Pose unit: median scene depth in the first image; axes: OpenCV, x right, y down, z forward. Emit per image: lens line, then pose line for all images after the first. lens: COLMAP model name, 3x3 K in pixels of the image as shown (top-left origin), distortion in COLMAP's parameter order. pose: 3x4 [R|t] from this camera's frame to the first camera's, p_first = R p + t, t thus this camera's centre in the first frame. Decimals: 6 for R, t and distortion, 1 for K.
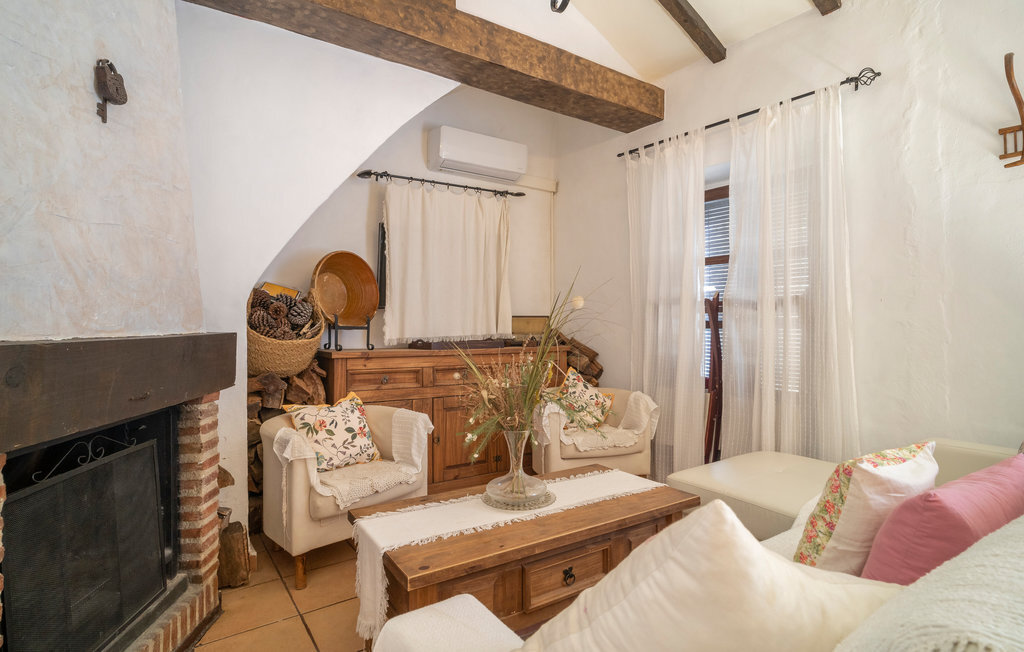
lens RADIAL K [[534.3, 0, 513.2], [0, 534.3, 314.9], [0, 0, 1]] dist [-0.005362, -0.000116]
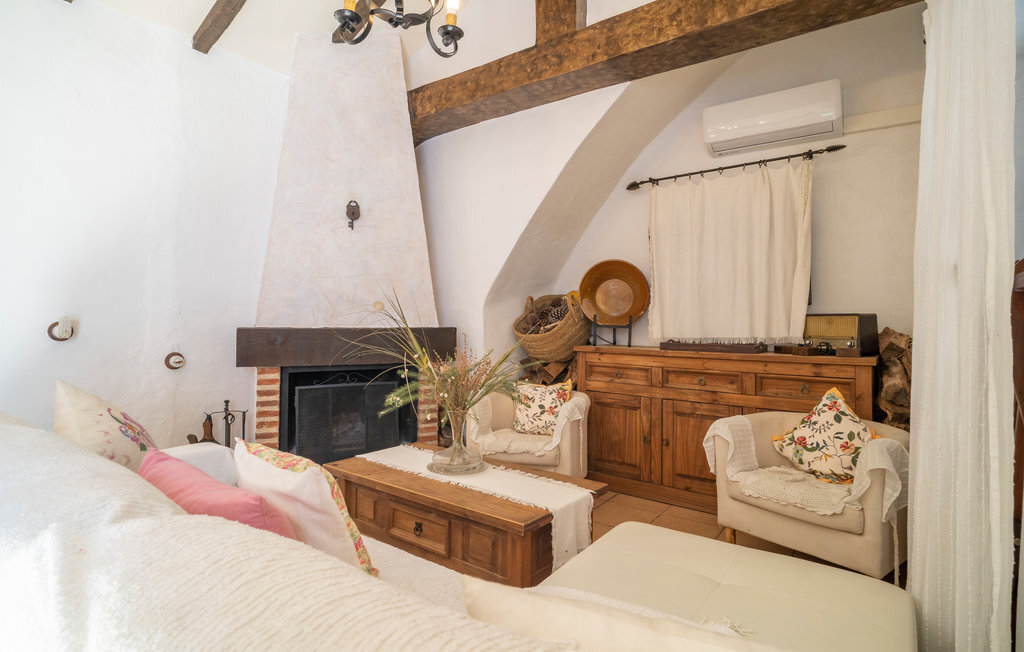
lens RADIAL K [[534.3, 0, 513.2], [0, 534.3, 314.9], [0, 0, 1]] dist [-0.005362, -0.000116]
pose [[0.310910, -0.010258, -0.950384, 0.762108], [0.009120, 0.999928, -0.007810, 0.006554], [0.950396, -0.006239, 0.310981, 0.472224]]
